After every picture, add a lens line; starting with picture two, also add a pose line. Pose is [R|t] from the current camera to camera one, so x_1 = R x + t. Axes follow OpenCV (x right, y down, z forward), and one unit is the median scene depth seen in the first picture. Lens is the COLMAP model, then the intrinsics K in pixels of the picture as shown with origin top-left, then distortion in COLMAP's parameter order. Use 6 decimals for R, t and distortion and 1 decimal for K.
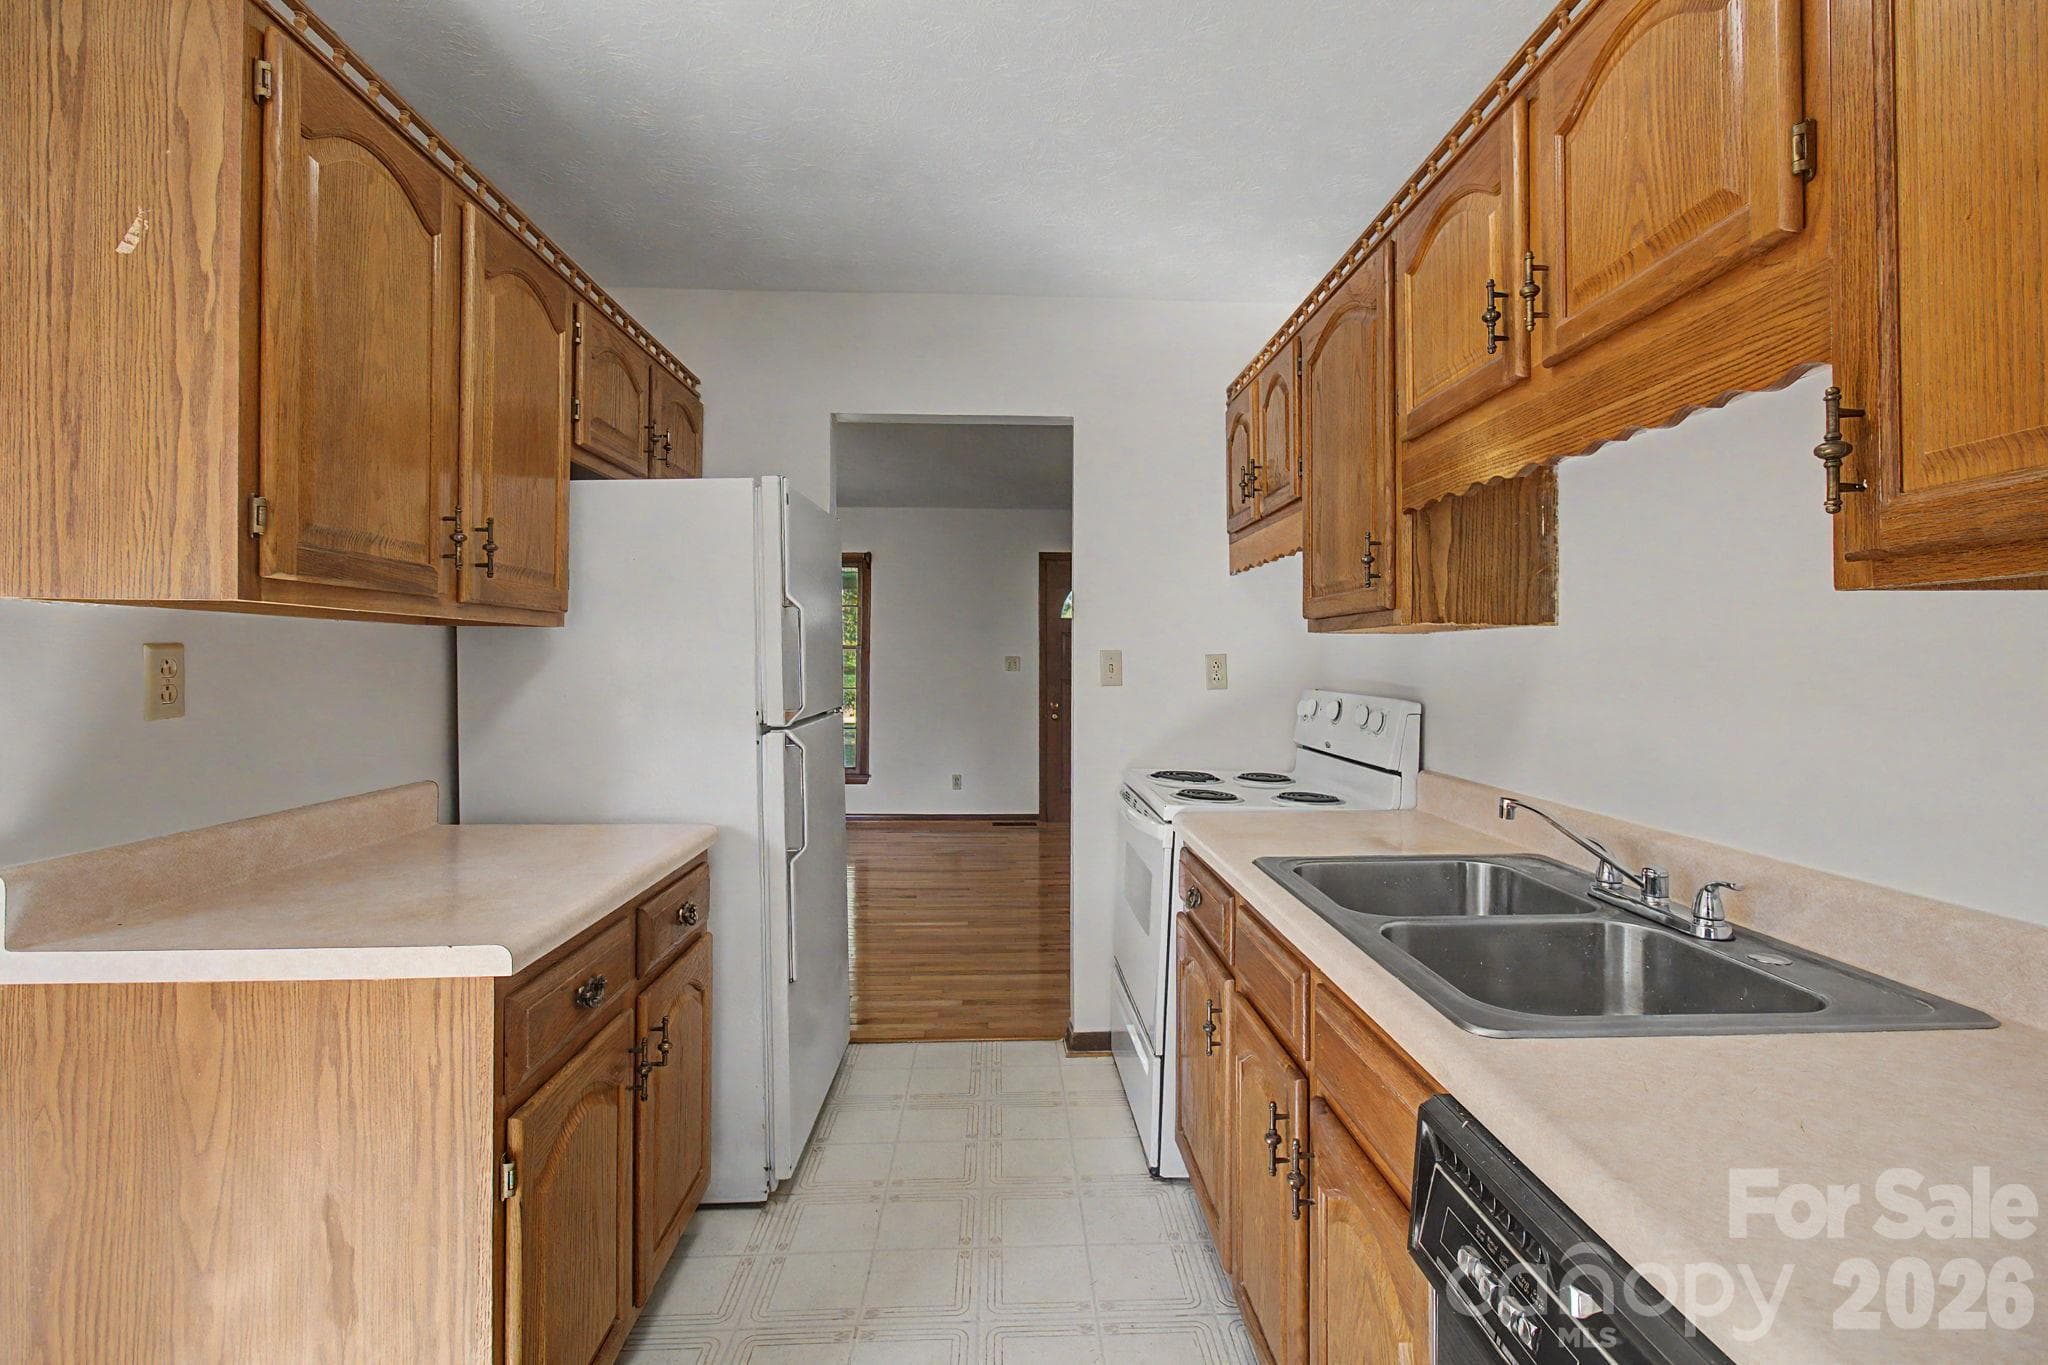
lens RADIAL K [[969.9, 0, 1031.5], [0, 969.9, 660.7], [0, 0, 1]] dist [0.001369, 0.000550]
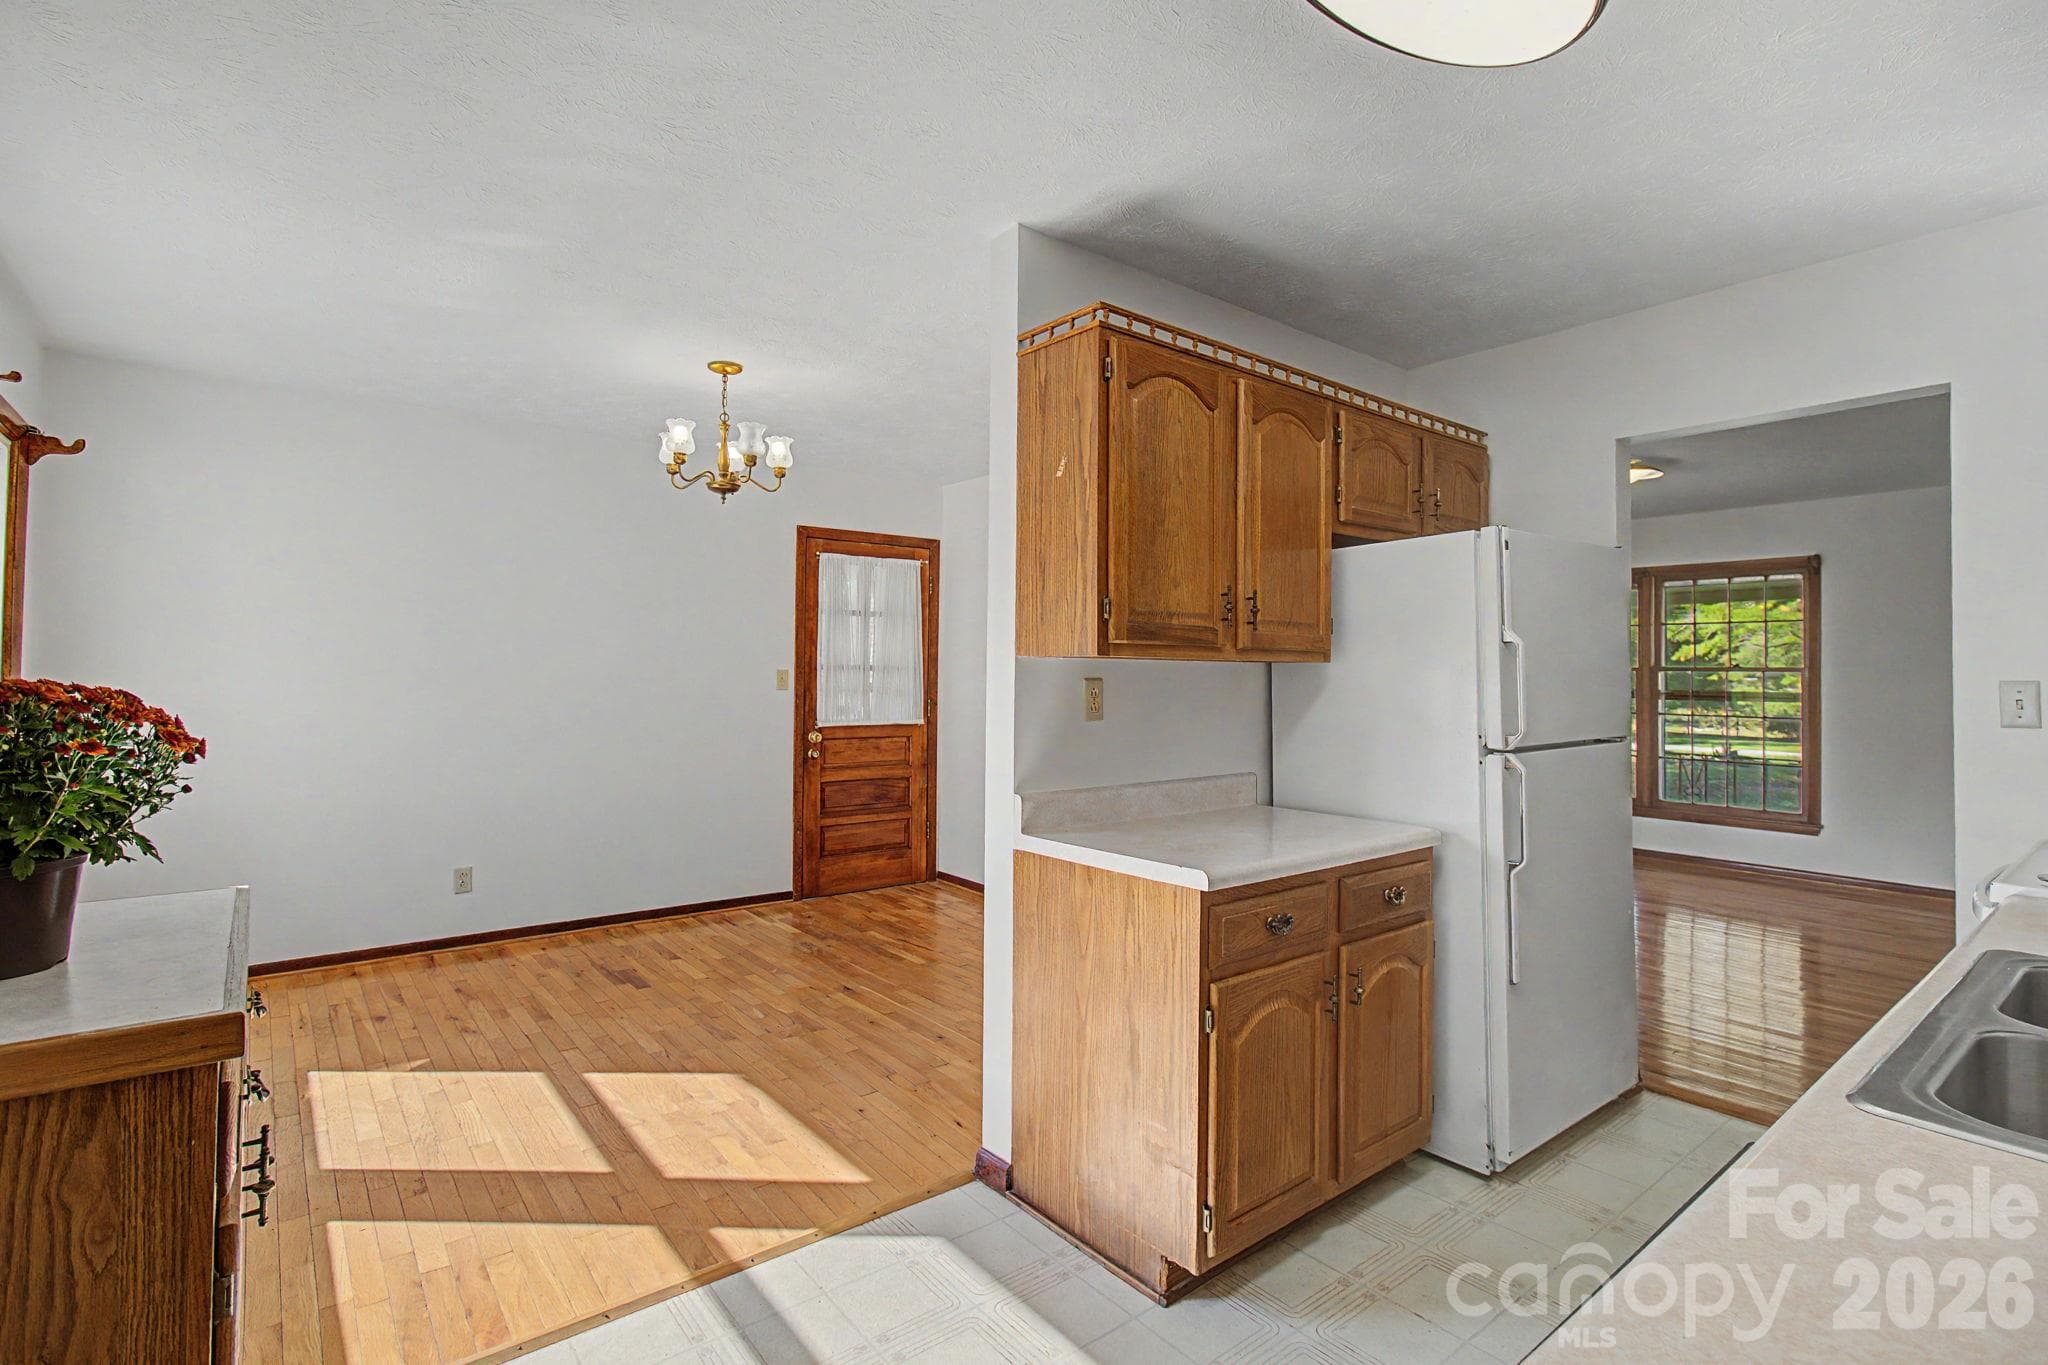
lens RADIAL K [[995.3, 0, 1011.7], [0, 995.3, 653.5], [0, 0, 1]] dist [-0.000238, 0.022046]
pose [[0.576383, -0.018060, -0.816980, 0.445620], [-0.001558, 0.999730, -0.023198, -0.018289], [0.817178, 0.014644, 0.576199, -0.147298]]
